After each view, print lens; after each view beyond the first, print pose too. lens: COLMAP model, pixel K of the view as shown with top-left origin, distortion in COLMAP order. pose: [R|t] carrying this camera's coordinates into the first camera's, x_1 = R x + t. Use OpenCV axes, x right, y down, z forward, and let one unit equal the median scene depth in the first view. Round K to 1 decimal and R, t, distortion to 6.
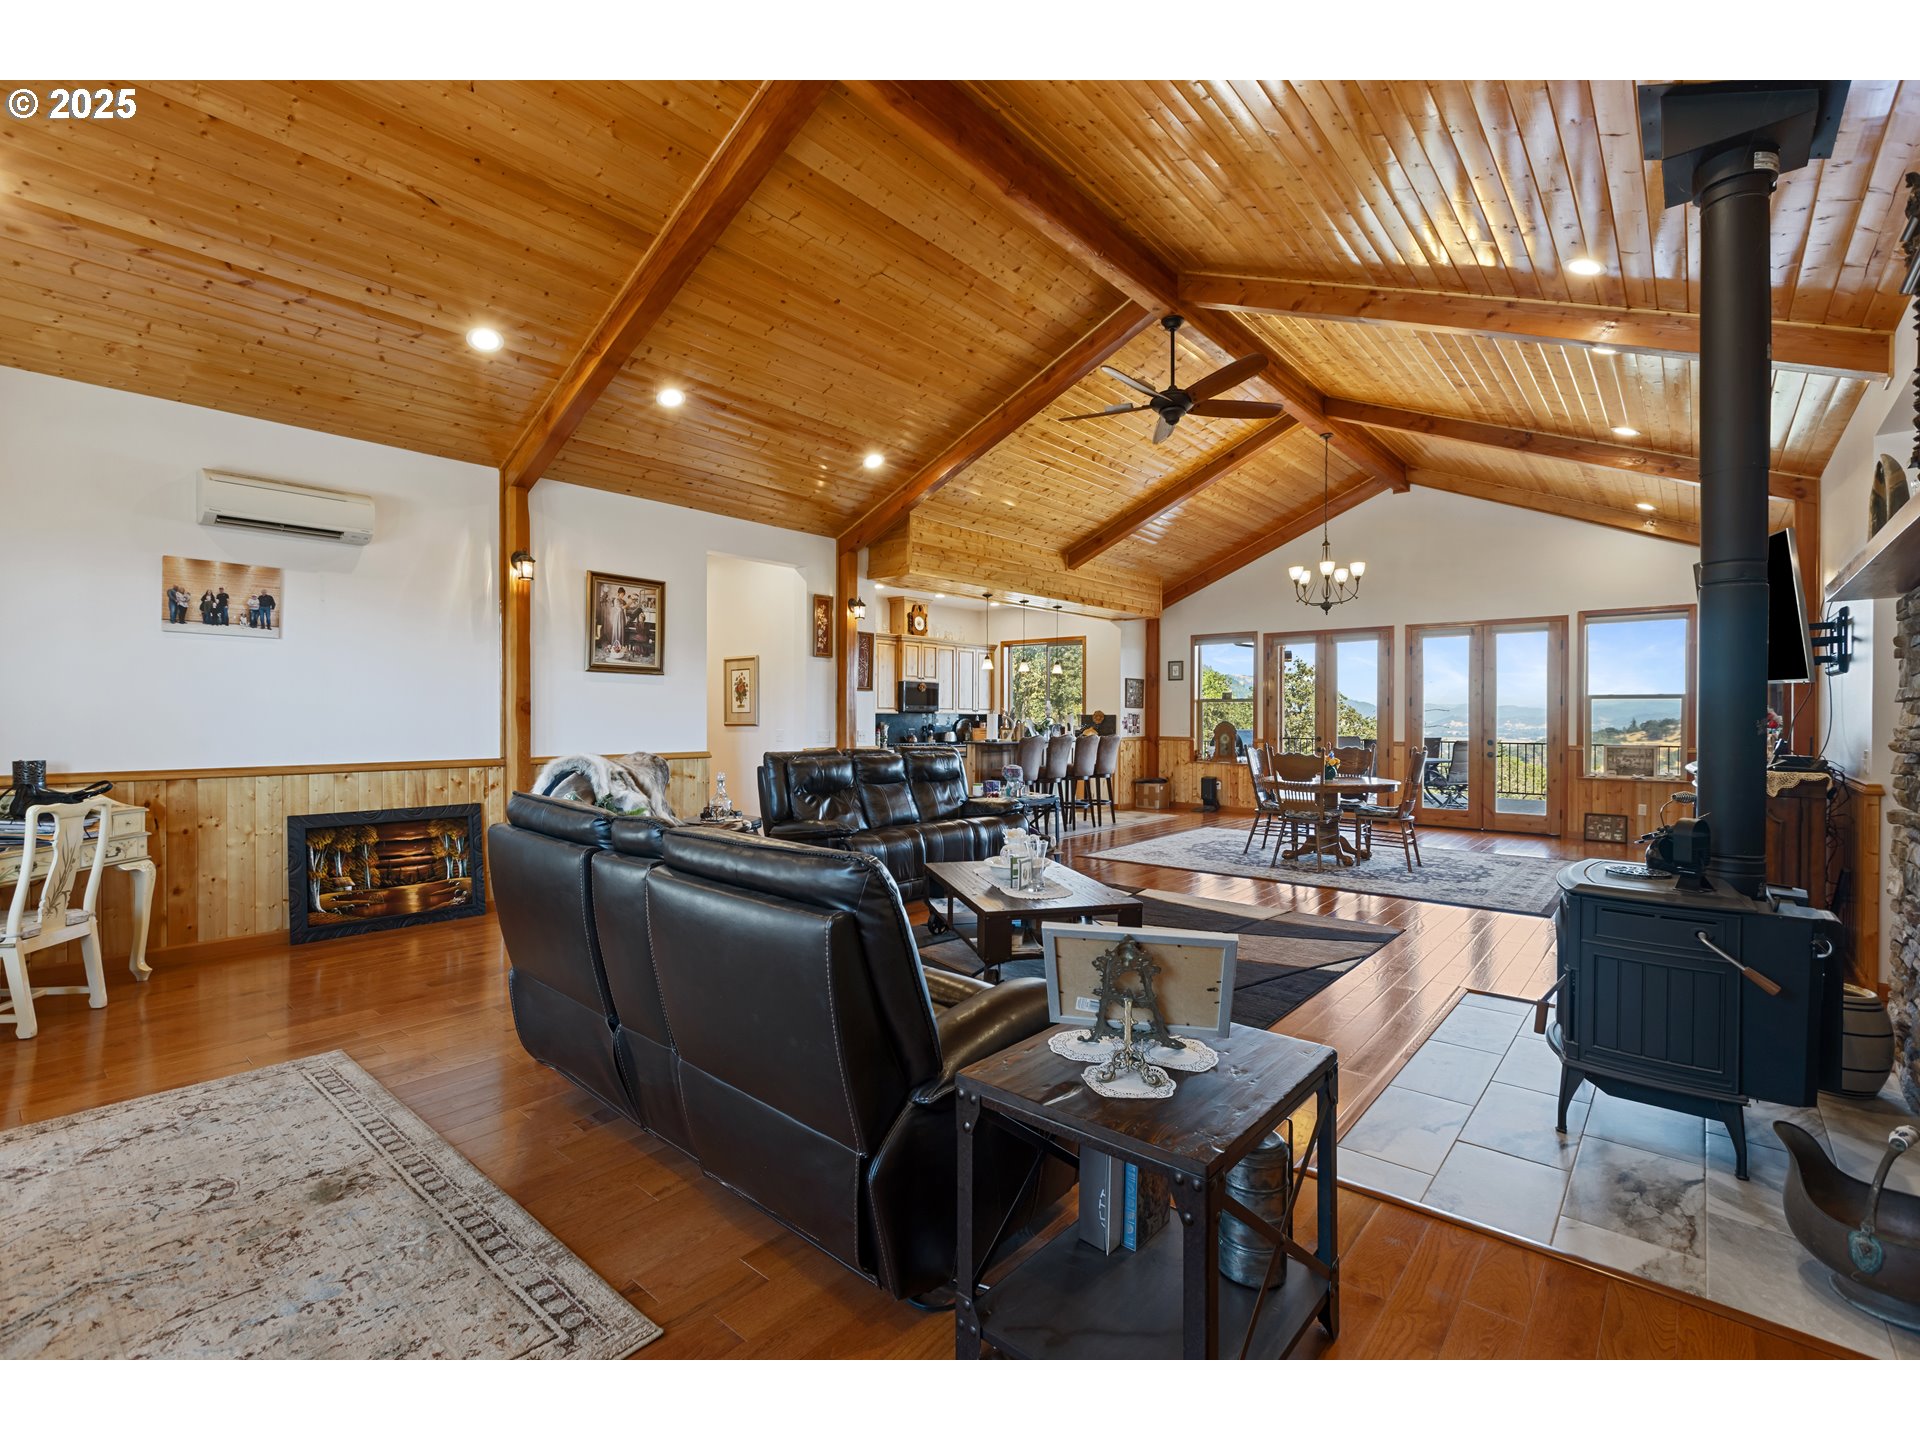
lens RADIAL K [[869.0, 0, 957.2], [0, 869.0, 727.5], [0, 0, 1]] dist [0.001123, 0.000387]
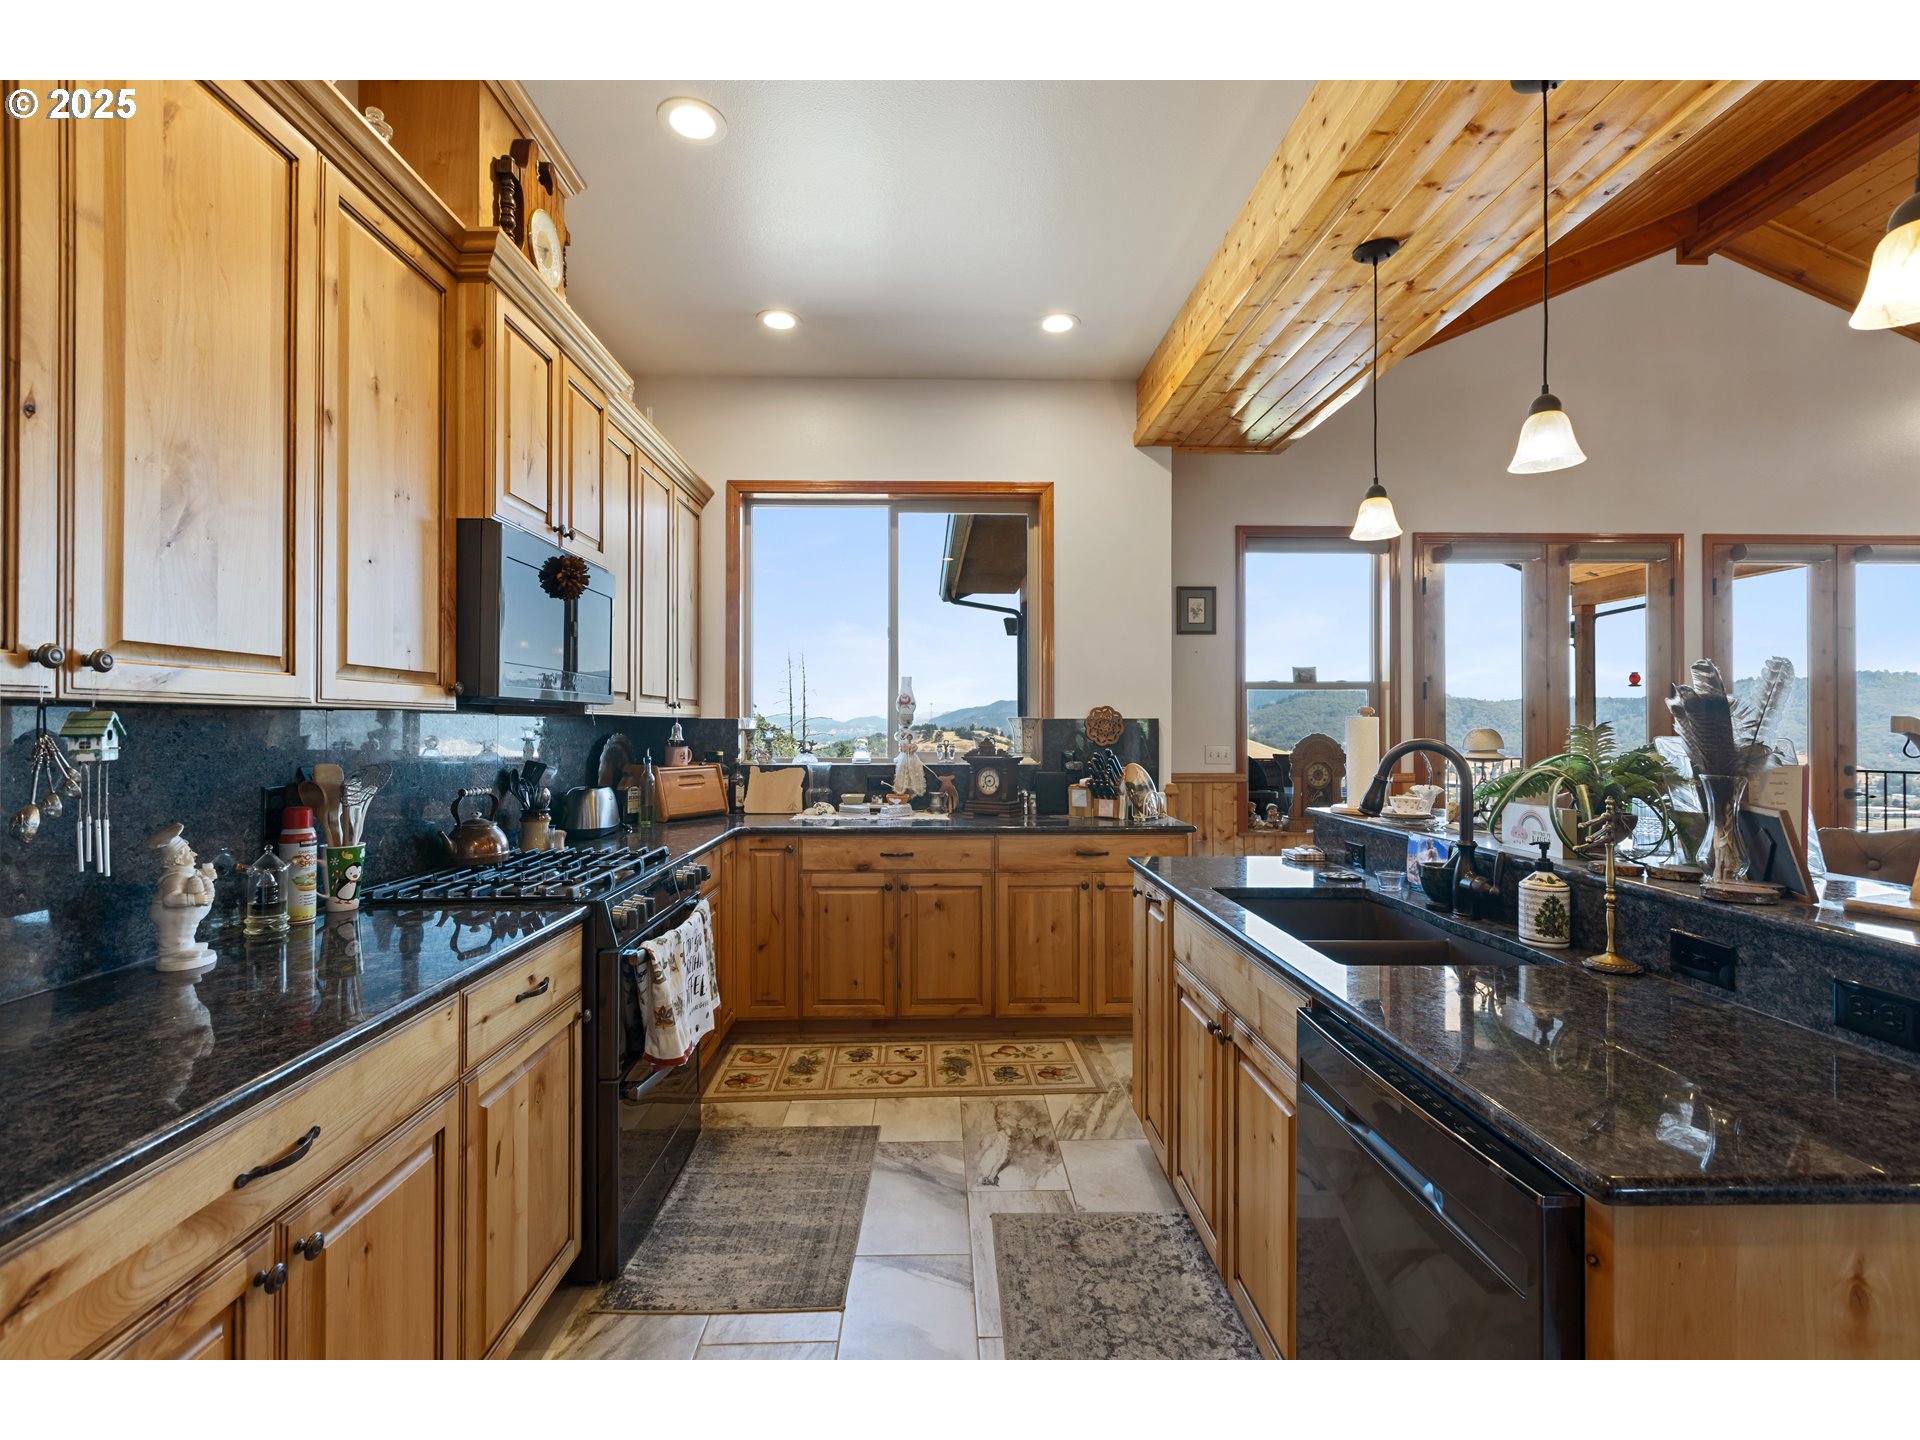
lens RADIAL K [[869.0, 0, 957.2], [0, 869.0, 727.5], [0, 0, 1]] dist [0.001123, 0.000387]
pose [[0.736703, -0.005718, 0.676192, -0.122753], [0.012241, 0.999913, -0.004881, -0.011748], [-0.676106, 0.011873, 0.736709, 0.899526]]
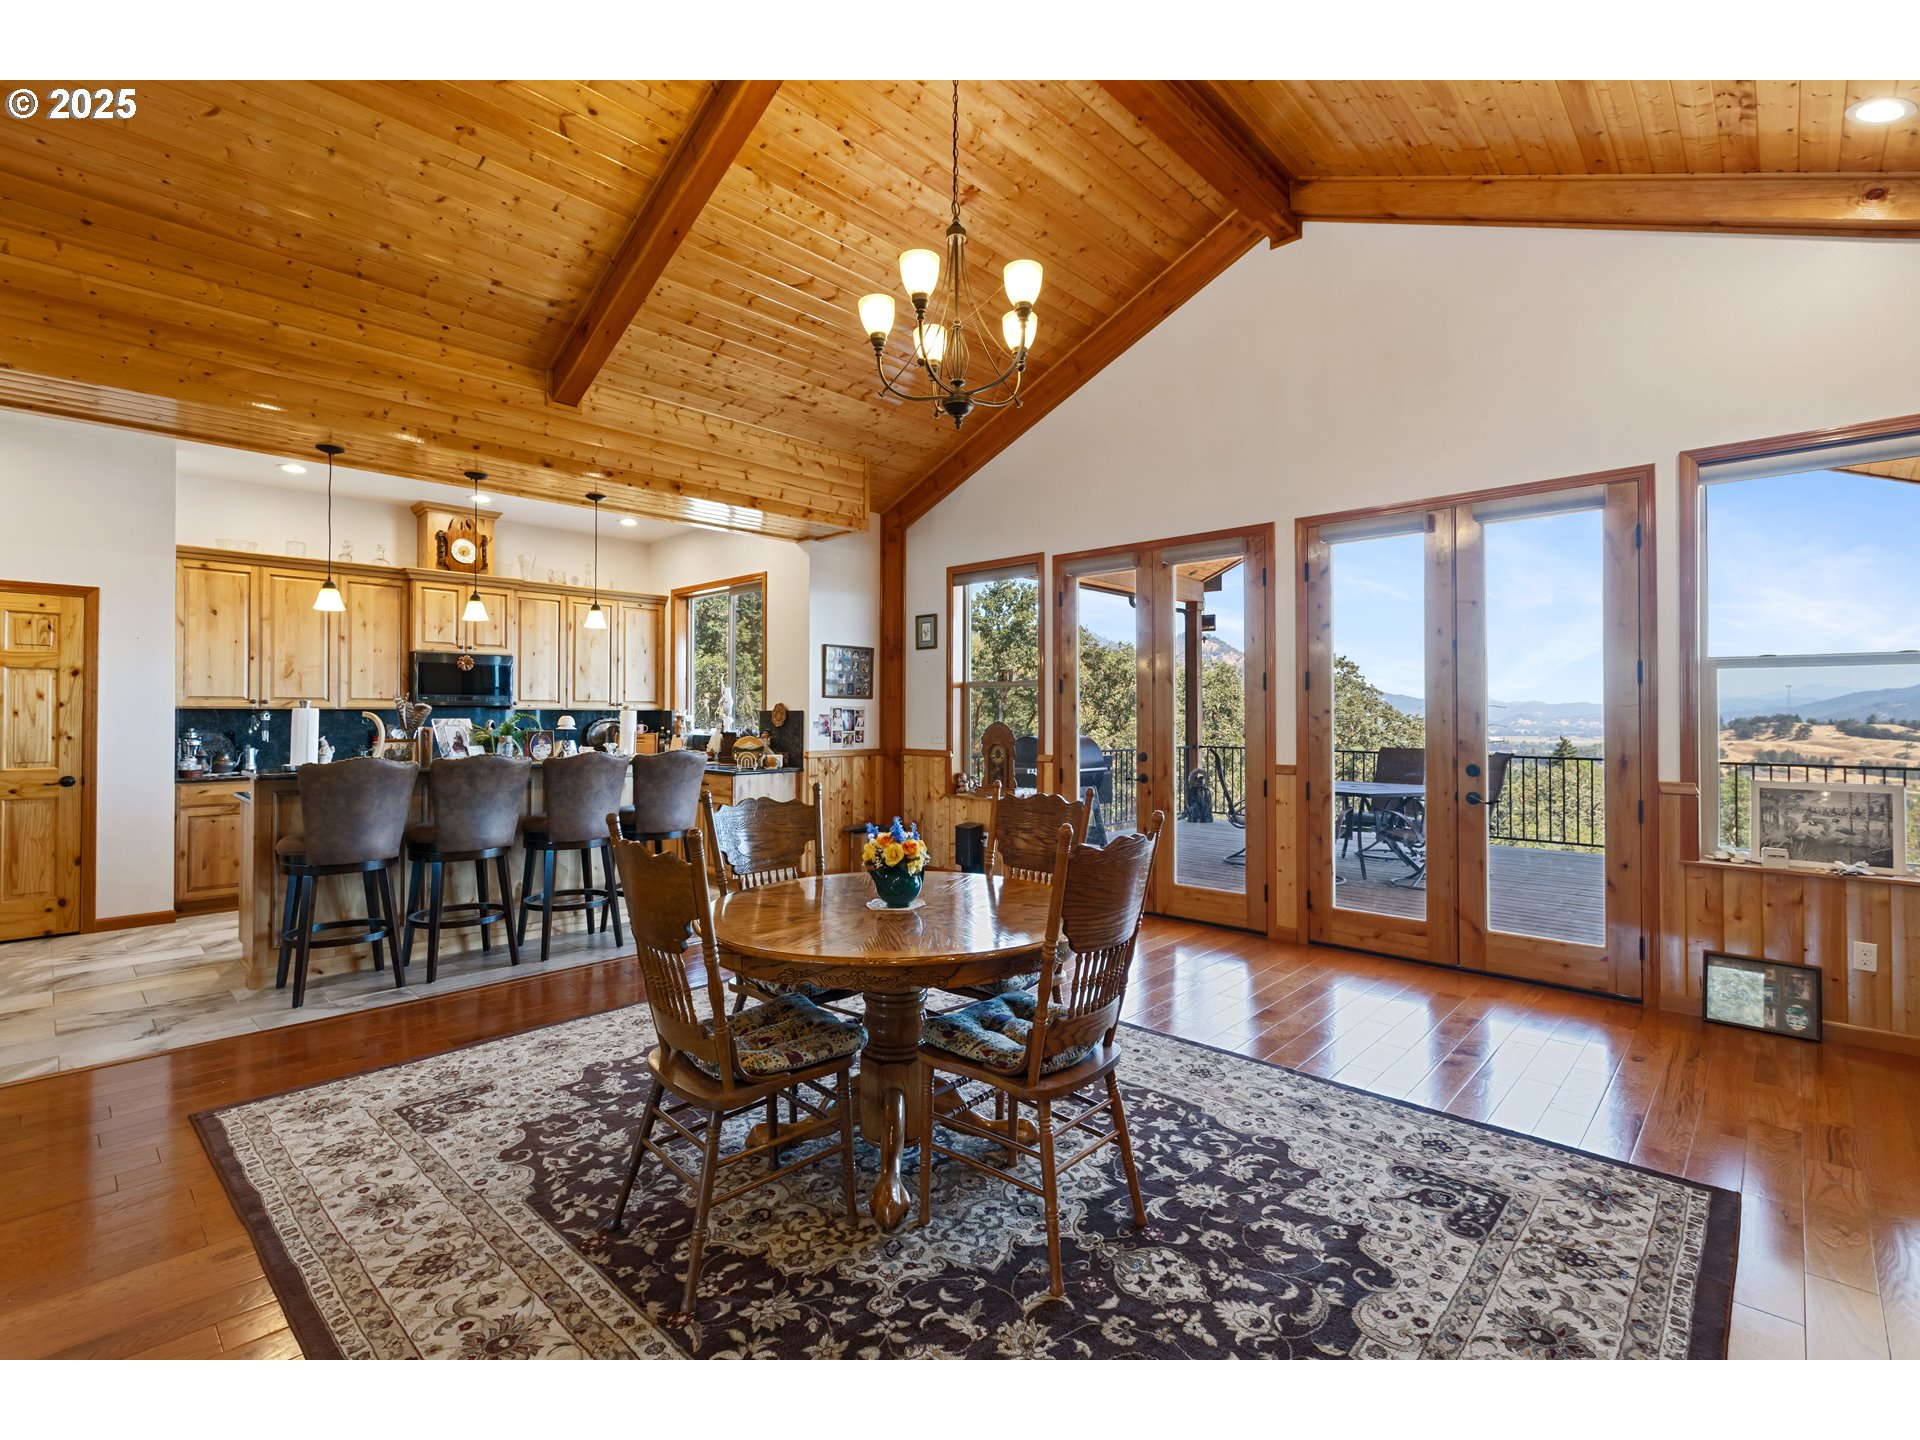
lens RADIAL K [[889.8, 0, 948.8], [0, 889.8, 711.7], [0, 0, 1]] dist [-0.000254, -0.000263]
pose [[0.998590, -0.001703, -0.053064, 0.342885], [0.000830, 0.999864, -0.016470, -0.005001], [0.053085, 0.016402, 0.998455, 0.493558]]
